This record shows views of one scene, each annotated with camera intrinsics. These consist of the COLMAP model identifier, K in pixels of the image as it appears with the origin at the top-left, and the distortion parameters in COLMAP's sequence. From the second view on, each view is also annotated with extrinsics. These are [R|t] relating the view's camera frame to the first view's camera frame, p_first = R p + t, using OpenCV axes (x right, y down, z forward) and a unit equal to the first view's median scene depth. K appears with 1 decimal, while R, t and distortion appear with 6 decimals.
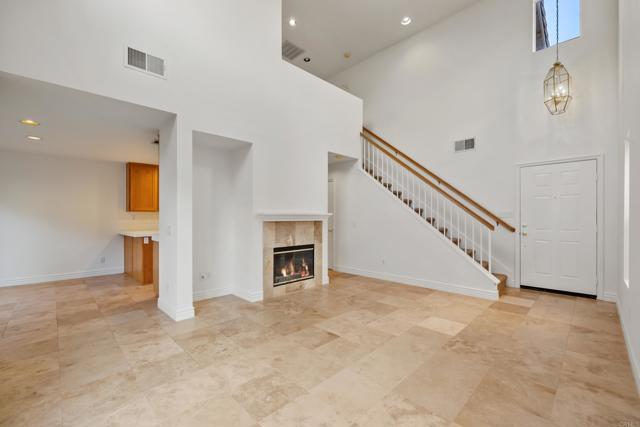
lens RADIAL K [[273.7, 0, 323.0], [0, 273.7, 214.6], [0, 0, 1]] dist [-0.002051, 0.000134]
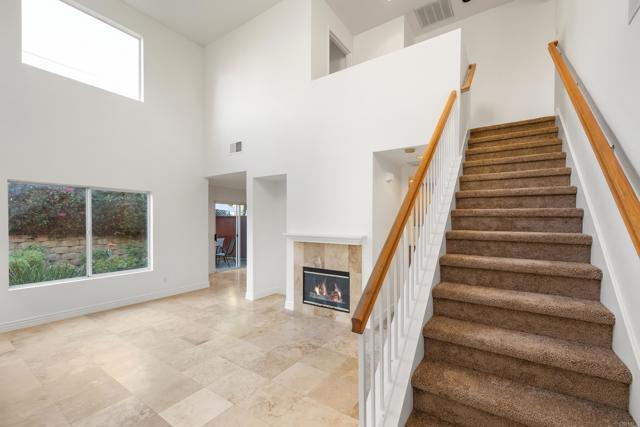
lens RADIAL K [[273.7, 0, 322.8], [0, 273.7, 218.7], [0, 0, 1]] dist [-0.002051, 0.000134]
pose [[0.181389, 0.004191, -0.983403, 0.883572], [0.013921, 0.999880, 0.006829, -0.071181], [0.983313, -0.014929, 0.181309, 0.886201]]
